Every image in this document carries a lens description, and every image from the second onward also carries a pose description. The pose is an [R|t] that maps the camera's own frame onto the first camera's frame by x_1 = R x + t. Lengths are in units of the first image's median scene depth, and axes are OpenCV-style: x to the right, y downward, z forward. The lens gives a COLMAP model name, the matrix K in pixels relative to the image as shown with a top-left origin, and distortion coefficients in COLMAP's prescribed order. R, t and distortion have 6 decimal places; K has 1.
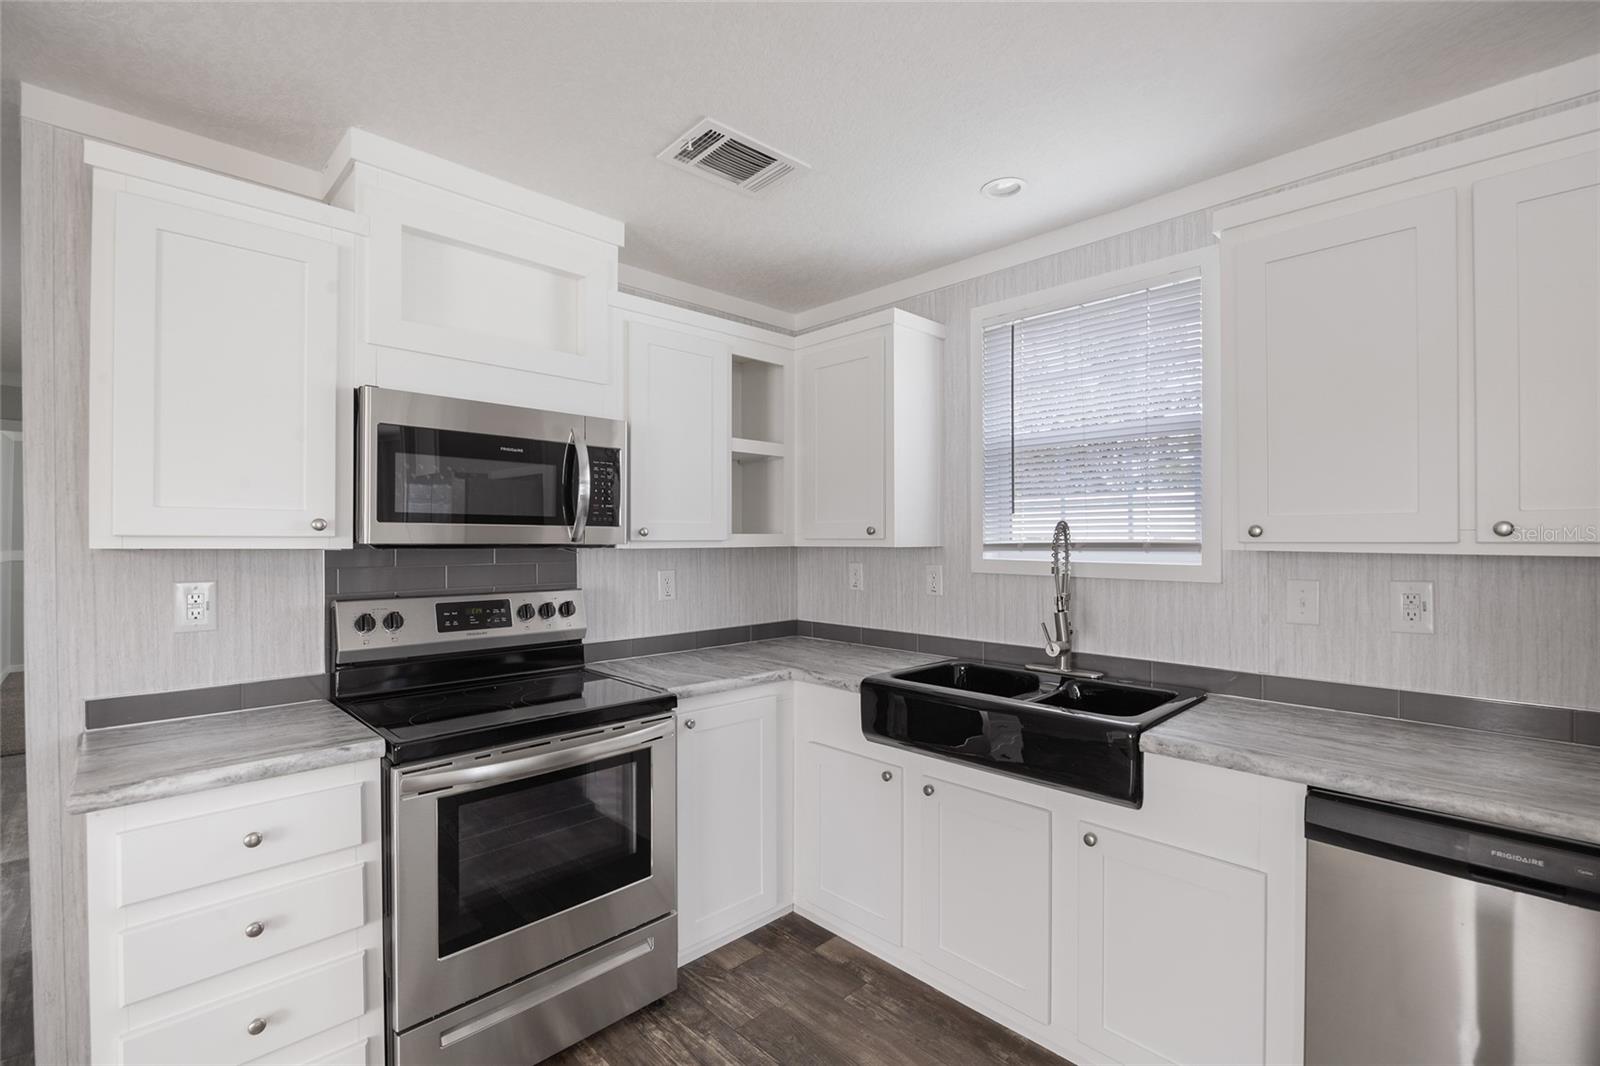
lens RADIAL K [[701.8, 0, 800.6], [0, 701.8, 539.6], [0, 0, 1]] dist [-0.015165, 0.000246]
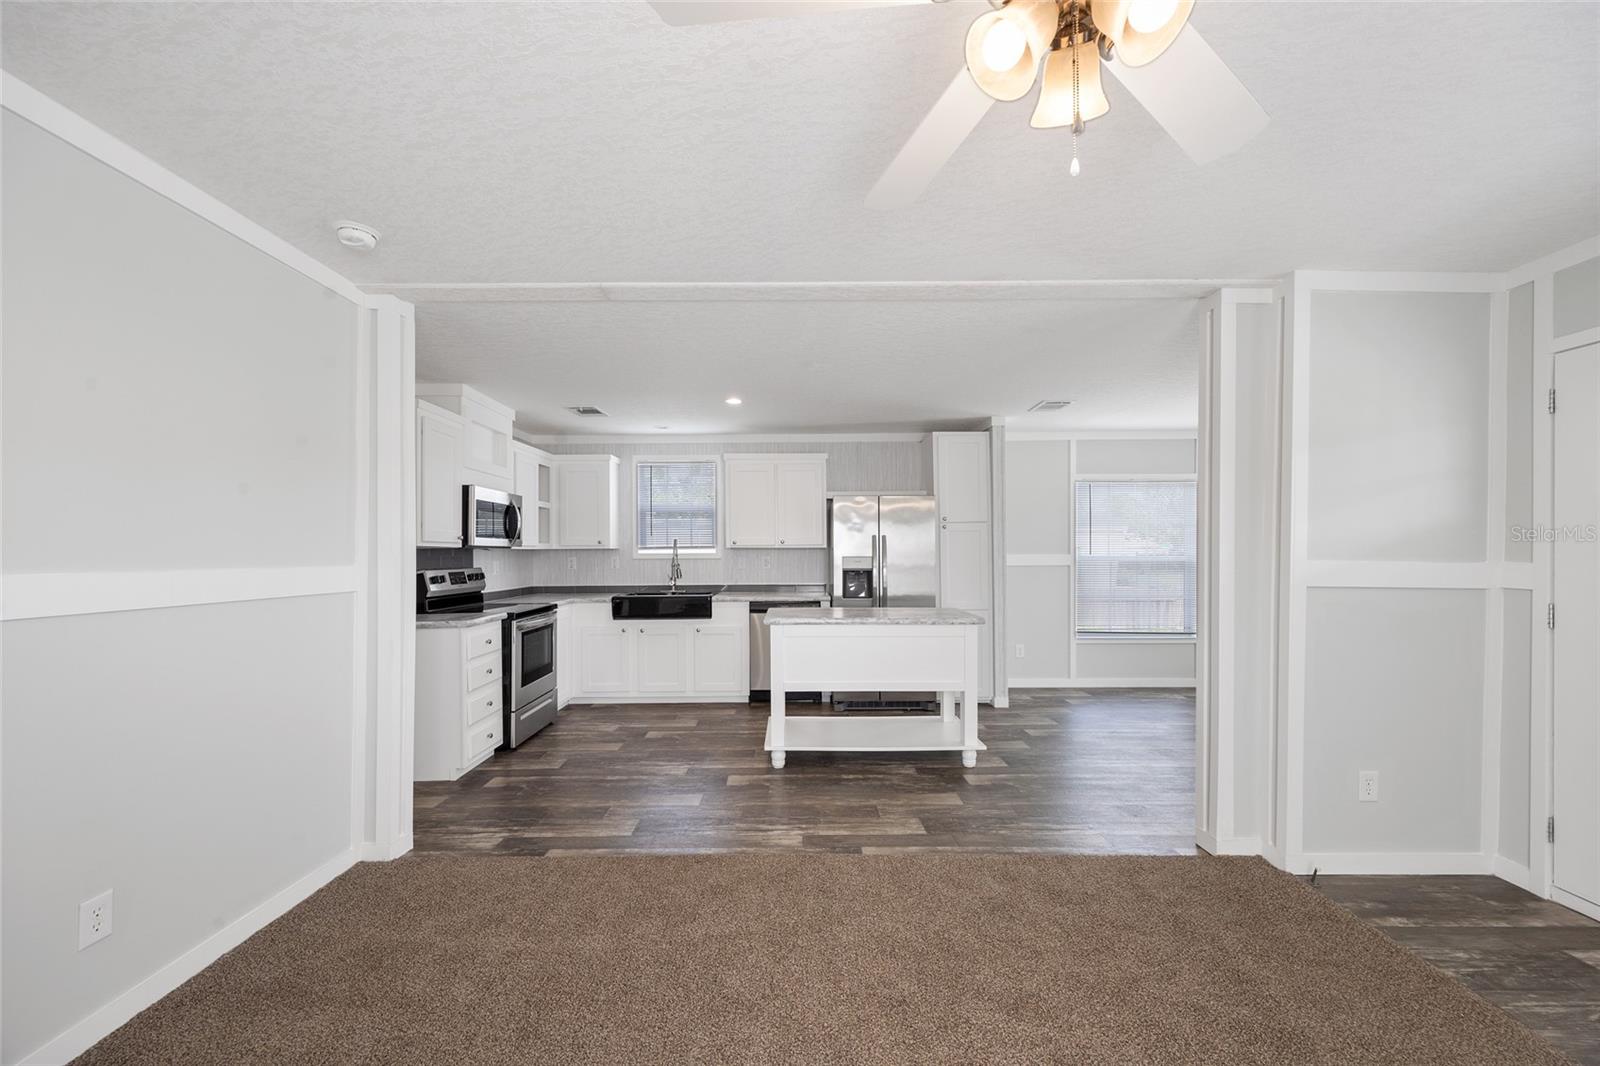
lens RADIAL K [[626.9, 0, 796.6], [0, 626.9, 542.5], [0, 0, 1]] dist [0.000928, 0.000056]
pose [[0.695244, 0.006077, 0.718748, -1.172825], [0.007552, 0.999847, -0.015758, 0.033663], [-0.718734, 0.016383, 0.695092, -1.207590]]
